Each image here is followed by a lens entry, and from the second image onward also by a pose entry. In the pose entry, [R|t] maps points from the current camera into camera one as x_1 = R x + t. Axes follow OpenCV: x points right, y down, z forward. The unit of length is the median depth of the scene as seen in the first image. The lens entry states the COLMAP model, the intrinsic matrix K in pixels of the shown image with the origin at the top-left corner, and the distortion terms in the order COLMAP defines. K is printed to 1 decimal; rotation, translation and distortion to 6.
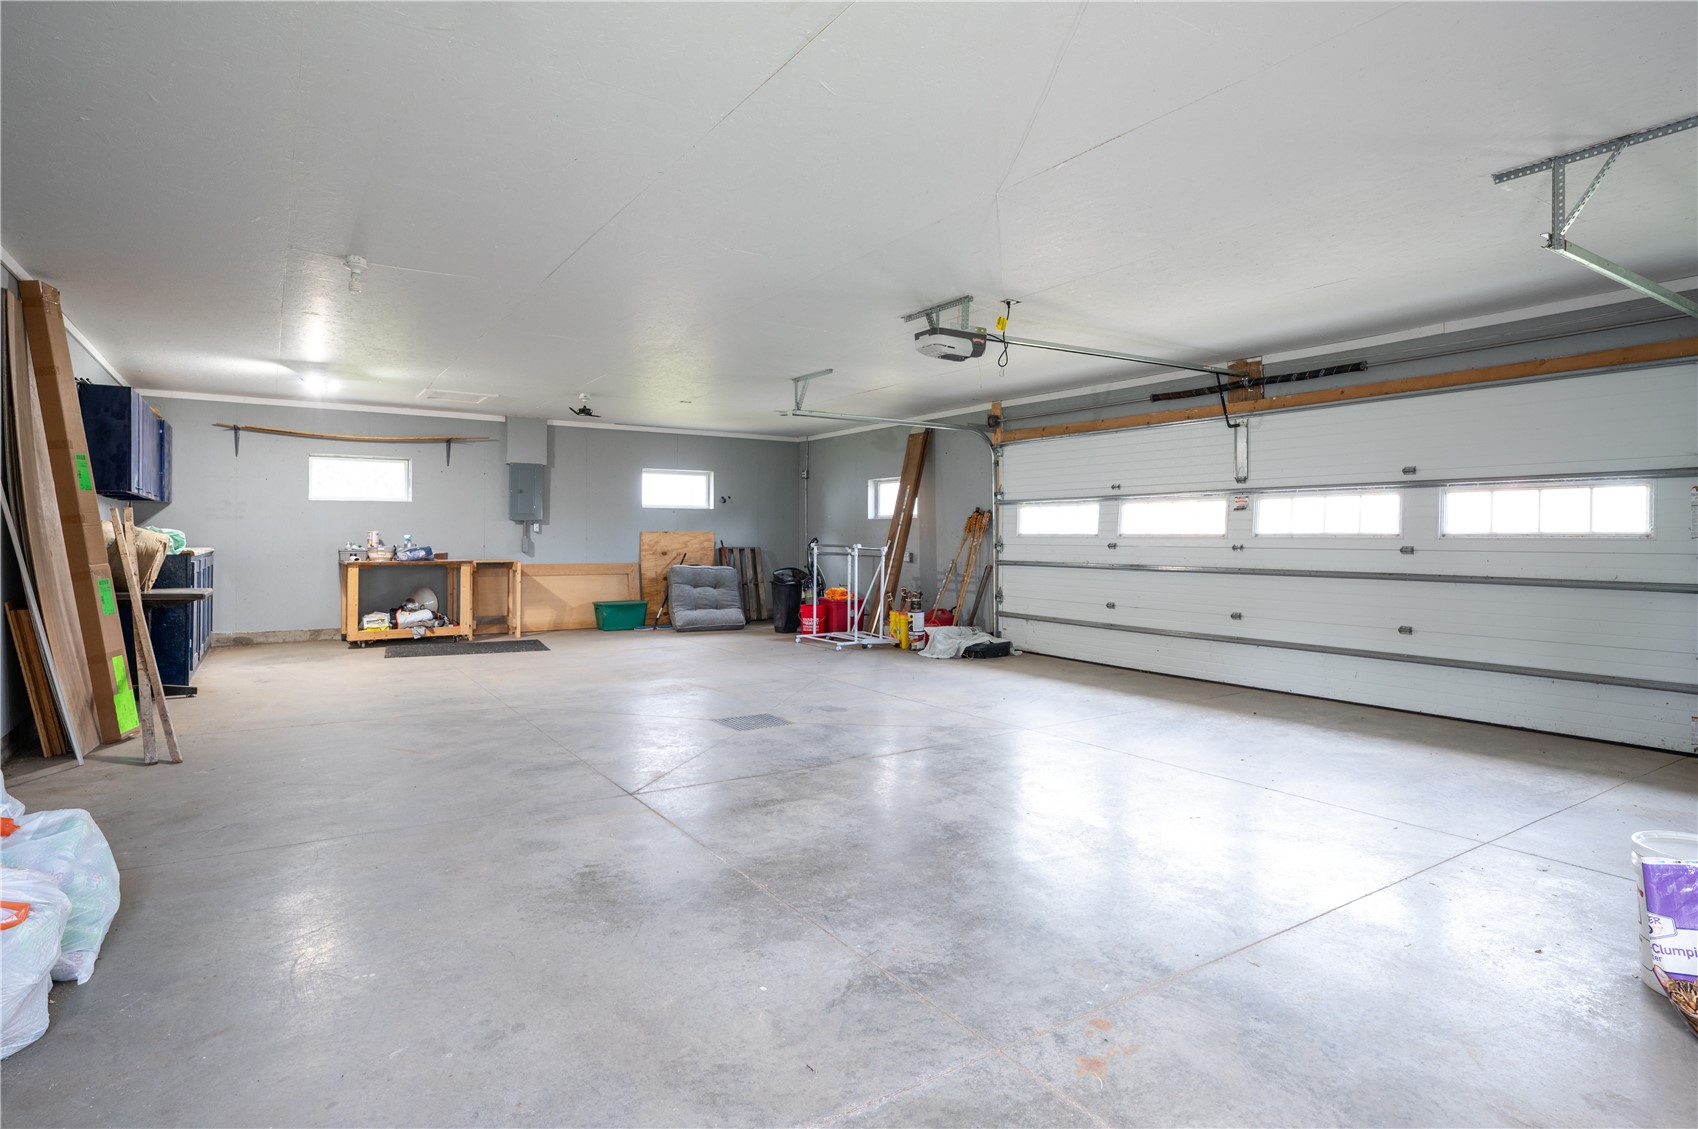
lens RADIAL K [[887.0, 0, 837.7], [0, 887.0, 549.0], [0, 0, 1]] dist [-0.003519, 0.002039]
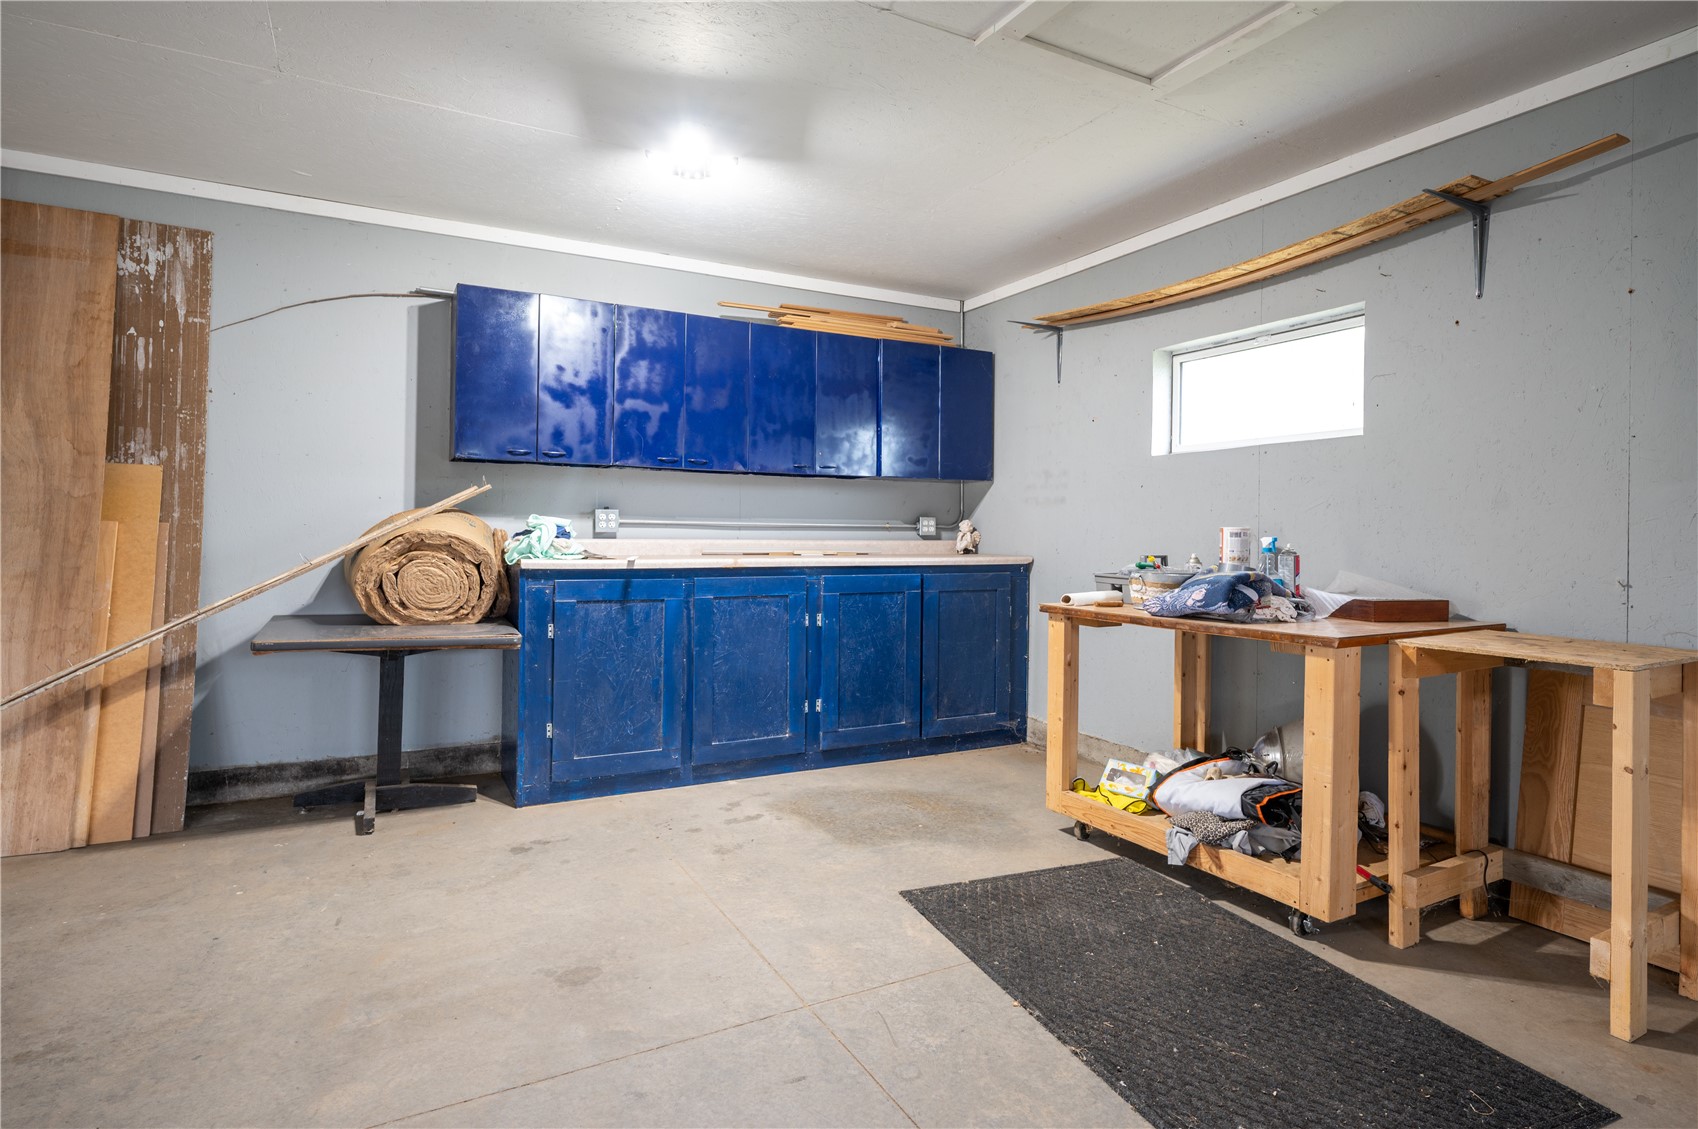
lens RADIAL K [[887.0, 0, 837.6], [0, 887.0, 532.5], [0, 0, 1]] dist [-0.003519, 0.002039]
pose [[-0.086450, -0.004284, -0.996247, -0.150786], [-0.025068, 0.999684, -0.002124, -0.012957], [0.995941, 0.024790, -0.086530, 0.900884]]
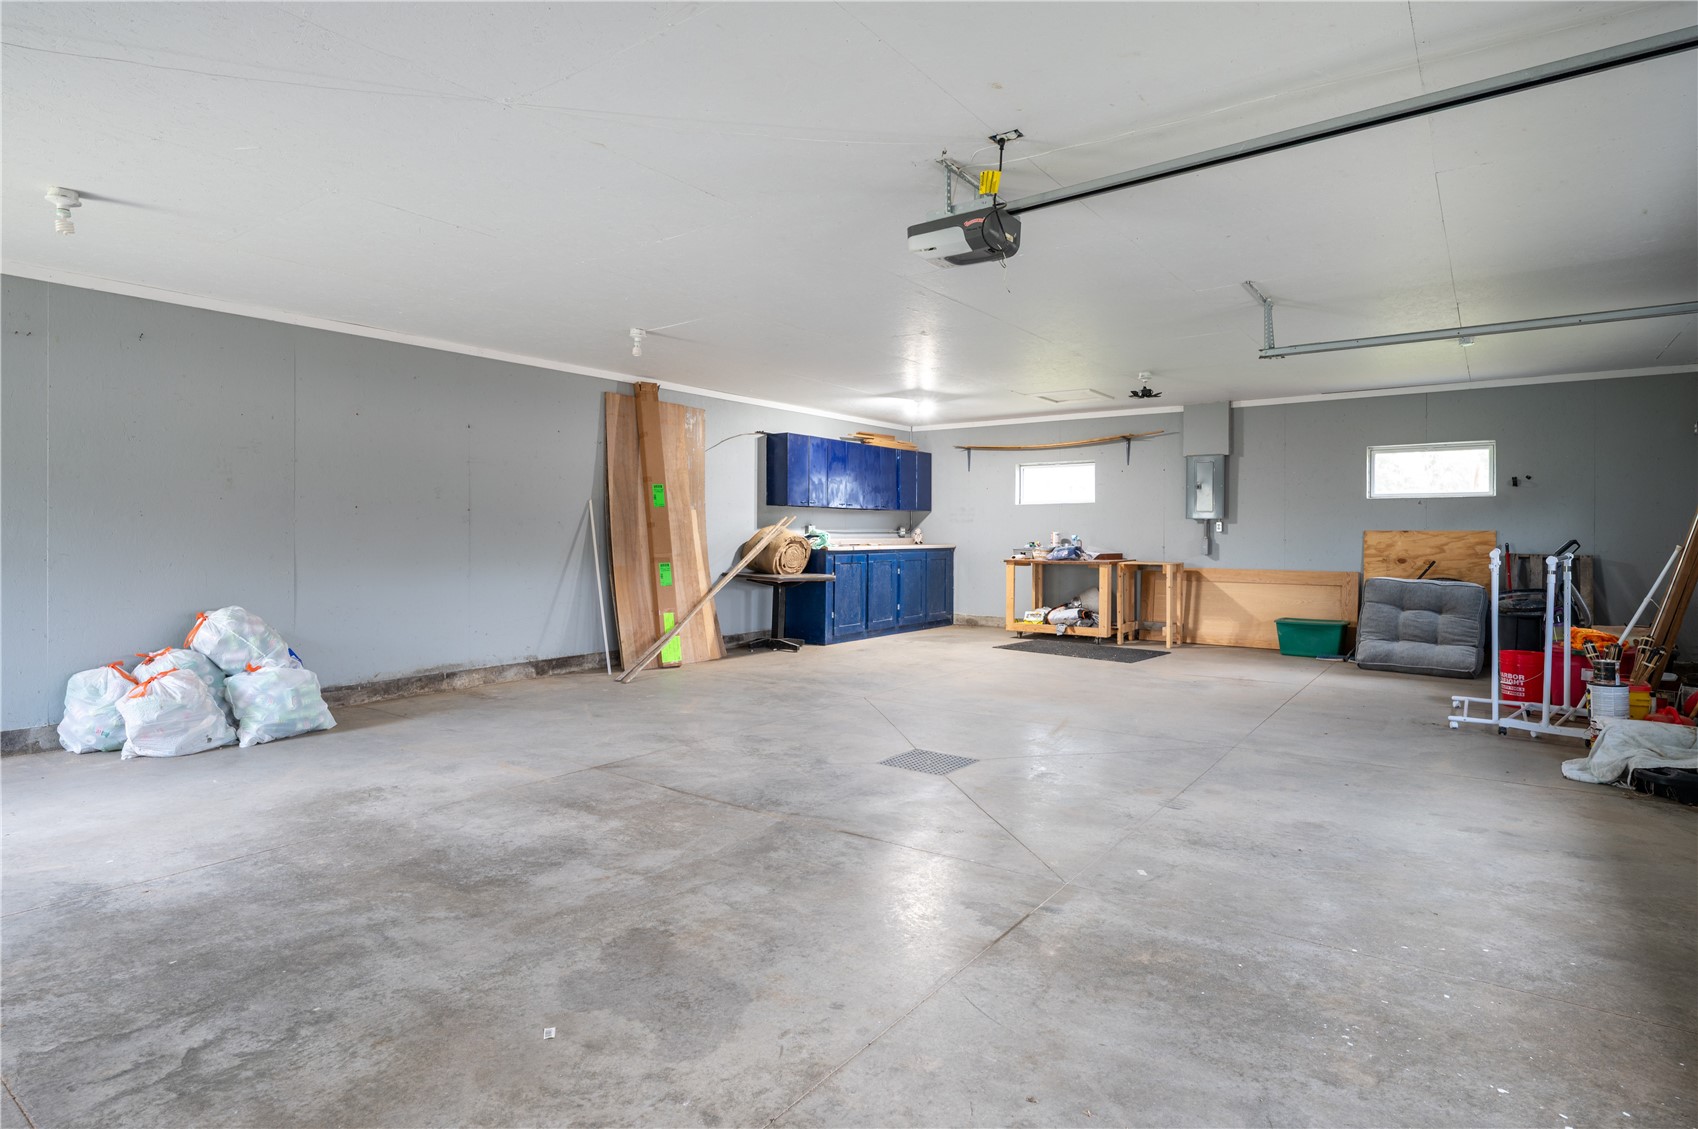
lens RADIAL K [[887.0, 0, 835.8], [0, 887.0, 533.3], [0, 0, 1]] dist [-0.003519, 0.002039]
pose [[0.350685, -0.002961, -0.936489, 0.399409], [-0.015484, 0.999840, -0.008960, -0.004554], [0.936365, 0.017642, 0.350583, 0.390475]]
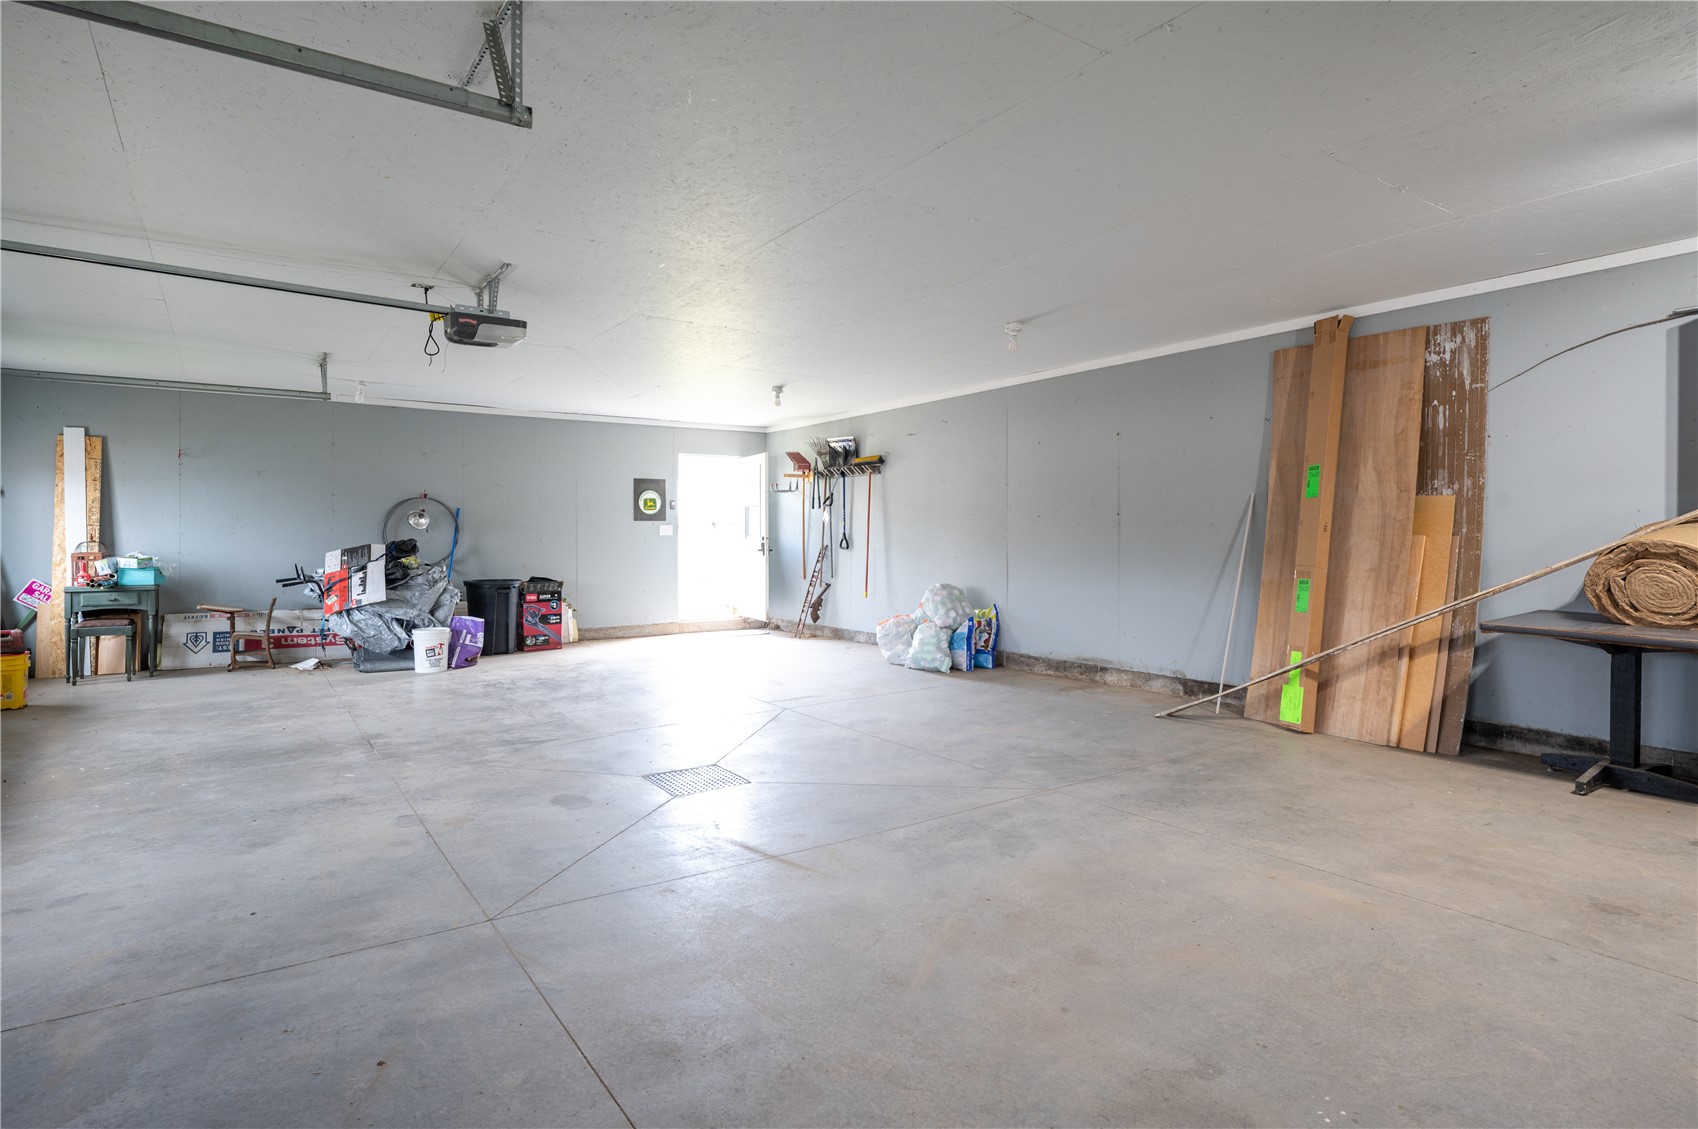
lens RADIAL K [[887.0, 0, 848.3], [0, 887.0, 552.1], [0, 0, 1]] dist [-0.003519, 0.002039]
pose [[-0.999386, -0.000783, -0.035018, -0.122926], [-0.001918, 0.999473, 0.032390, -0.017535], [0.034974, 0.032437, -0.998862, 1.097099]]
